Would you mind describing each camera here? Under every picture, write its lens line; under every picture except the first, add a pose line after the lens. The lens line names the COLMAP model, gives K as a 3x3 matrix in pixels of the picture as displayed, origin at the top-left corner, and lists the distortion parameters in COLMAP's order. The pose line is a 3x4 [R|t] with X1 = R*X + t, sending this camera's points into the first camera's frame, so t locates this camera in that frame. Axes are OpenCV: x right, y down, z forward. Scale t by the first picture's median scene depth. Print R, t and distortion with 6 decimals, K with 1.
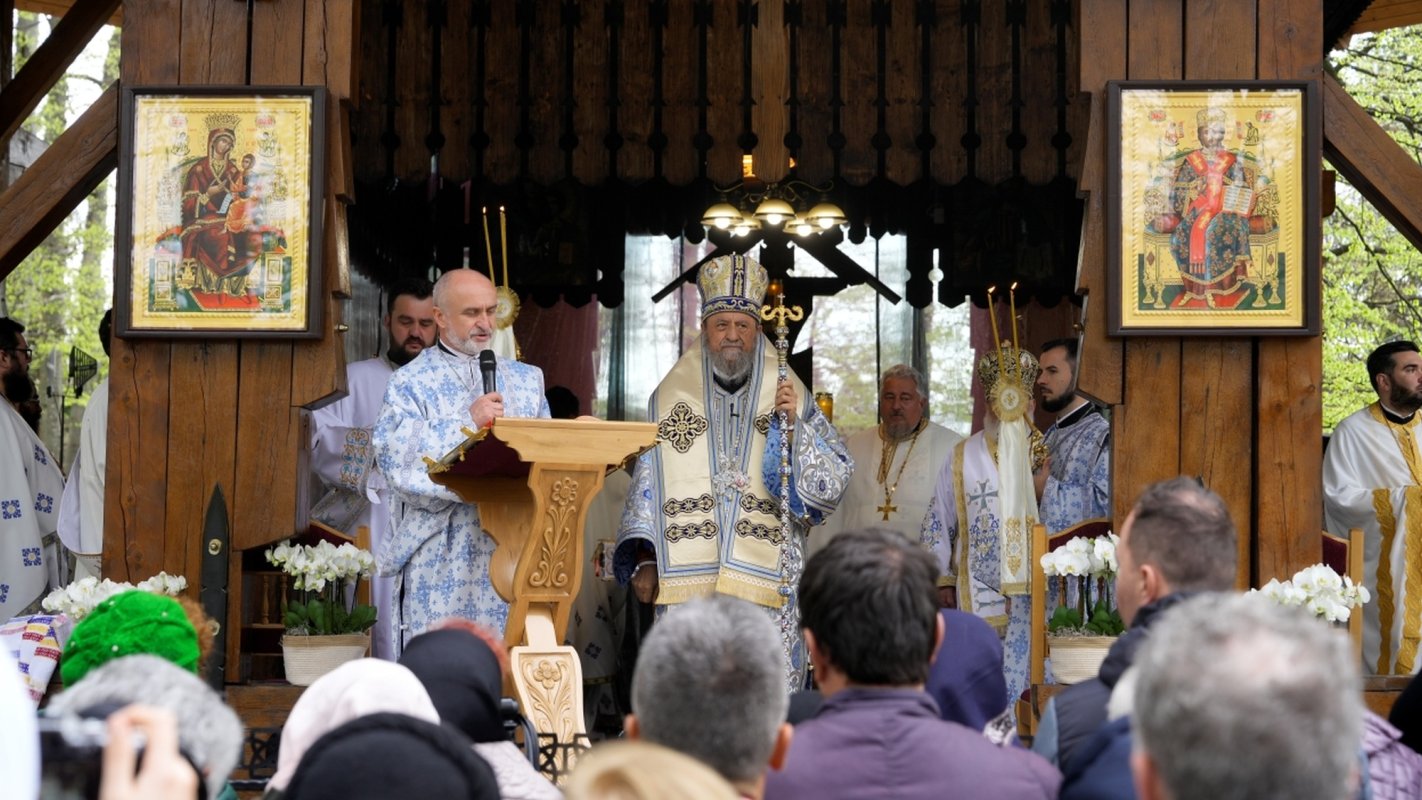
lens RADIAL K [[2726.4, 0, 712.5], [0, 2726.4, 455.6], [0, 0, 1]] dist [-0.024603, -0.082980]
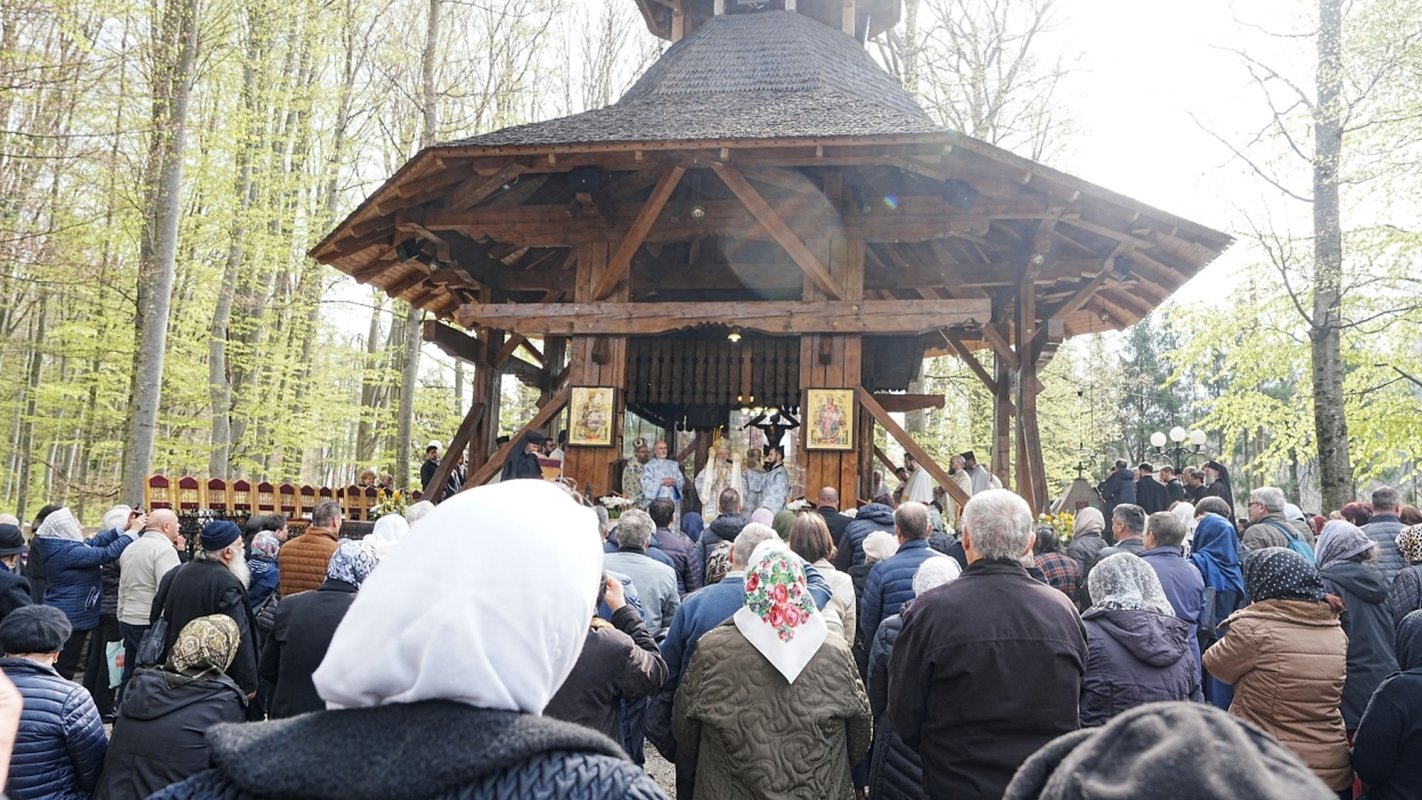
lens RADIAL K [[936.4, 0, 711.2], [0, 936.4, 405.6], [0, 0, 1]] dist [-0.005321, -0.001932]
pose [[0.991112, 0.012632, -0.132427, 0.187960], [-0.021552, 0.997578, -0.066140, -0.014529], [0.131271, 0.068406, 0.988984, -0.386799]]
